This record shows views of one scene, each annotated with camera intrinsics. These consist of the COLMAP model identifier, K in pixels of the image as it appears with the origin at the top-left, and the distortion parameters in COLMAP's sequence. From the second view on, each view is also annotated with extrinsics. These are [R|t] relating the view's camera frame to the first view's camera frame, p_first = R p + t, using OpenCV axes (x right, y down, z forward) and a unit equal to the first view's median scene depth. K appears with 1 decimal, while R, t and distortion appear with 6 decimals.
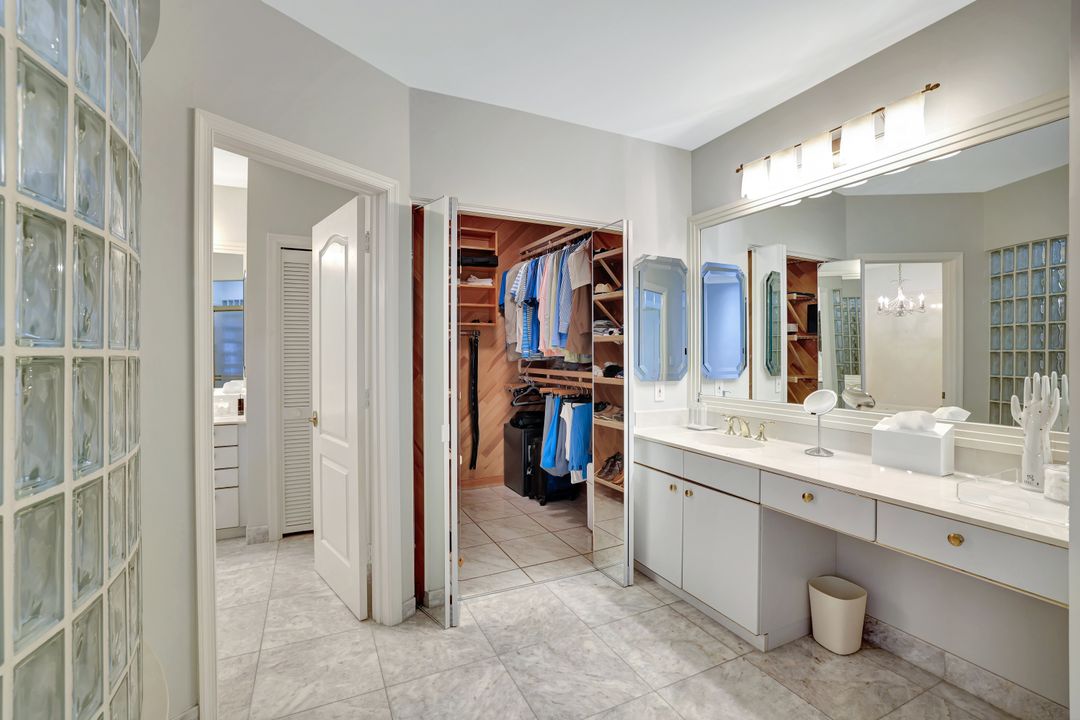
lens RADIAL K [[471.3, 0, 539.1], [0, 471.3, 355.7], [0, 0, 1]] dist [-0.017248, -0.000292]
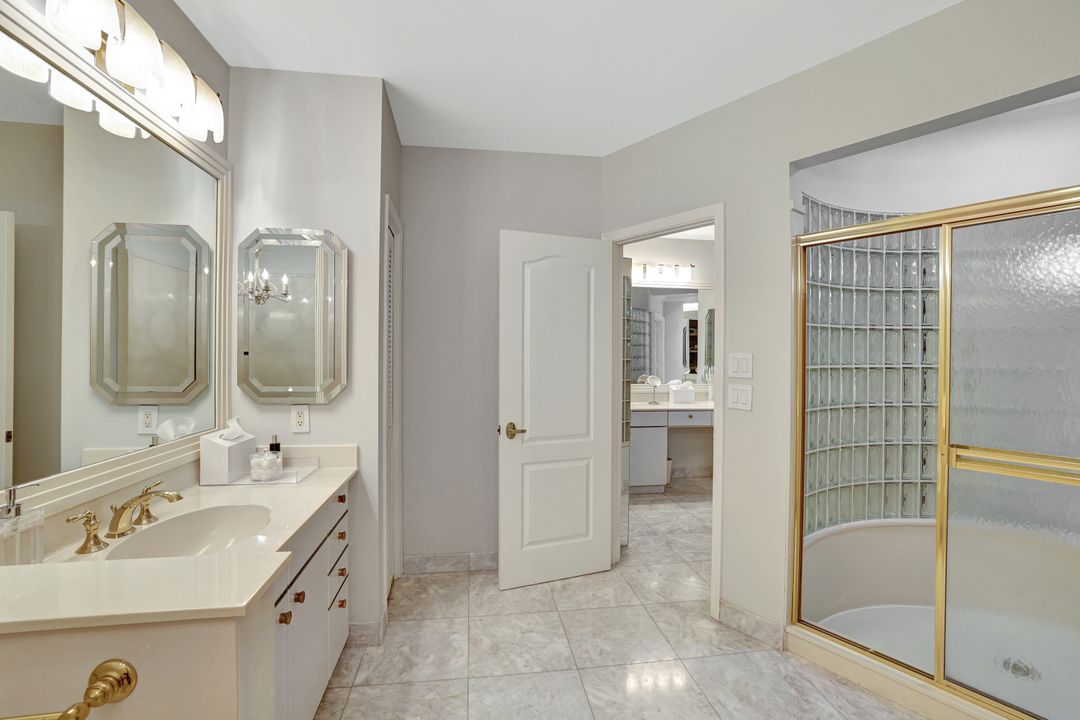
lens RADIAL K [[471.3, 0, 541.7], [0, 471.3, 359.8], [0, 0, 1]] dist [-0.017248, -0.000292]
pose [[0.285869, 0.002159, 0.958266, -1.880429], [0.001152, 0.999996, -0.002596, -0.000032], [-0.958268, 0.001847, 0.285865, 0.921356]]
